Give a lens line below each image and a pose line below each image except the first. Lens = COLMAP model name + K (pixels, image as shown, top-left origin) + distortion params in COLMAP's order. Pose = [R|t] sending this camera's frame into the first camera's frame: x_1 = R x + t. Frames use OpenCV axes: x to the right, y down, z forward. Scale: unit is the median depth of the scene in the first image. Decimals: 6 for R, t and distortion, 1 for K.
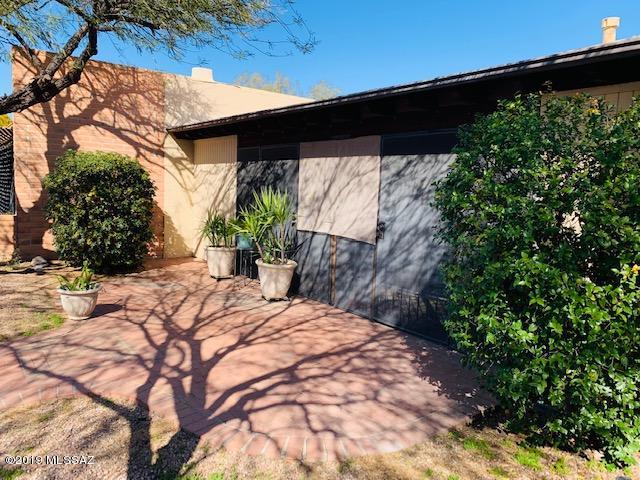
lens RADIAL K [[485.6, 0, 321.3], [0, 485.6, 236.2], [0, 0, 1]] dist [0.020232, -0.032224]
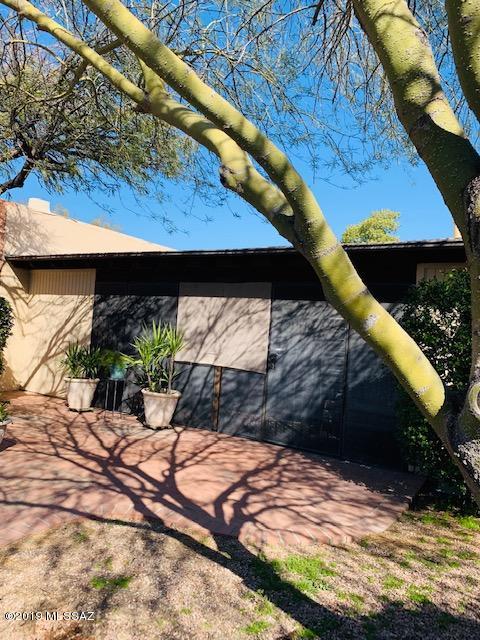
lens RADIAL K [[485.6, 0, 234.0], [0, 485.6, 305.1], [0, 0, 1]] dist [0.020232, -0.032224]
pose [[0.939589, 0.048584, 0.338839, -0.334510], [-0.001197, 0.990337, -0.138679, 0.013868], [-0.342303, 0.129896, 0.930568, -0.069898]]
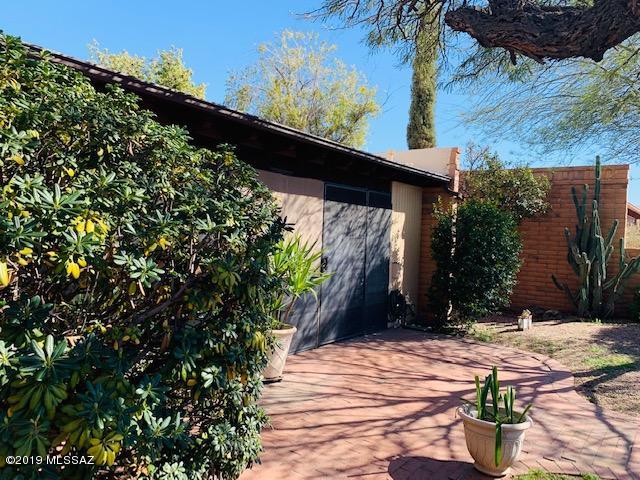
lens RADIAL K [[485.6, 0, 321.9], [0, 485.6, 214.2], [0, 0, 1]] dist [0.020232, -0.032224]
pose [[-0.277103, -0.010865, 0.960779, -0.890604], [0.041106, 0.998887, 0.023151, -0.141823], [-0.959961, 0.045909, -0.276348, 1.201572]]
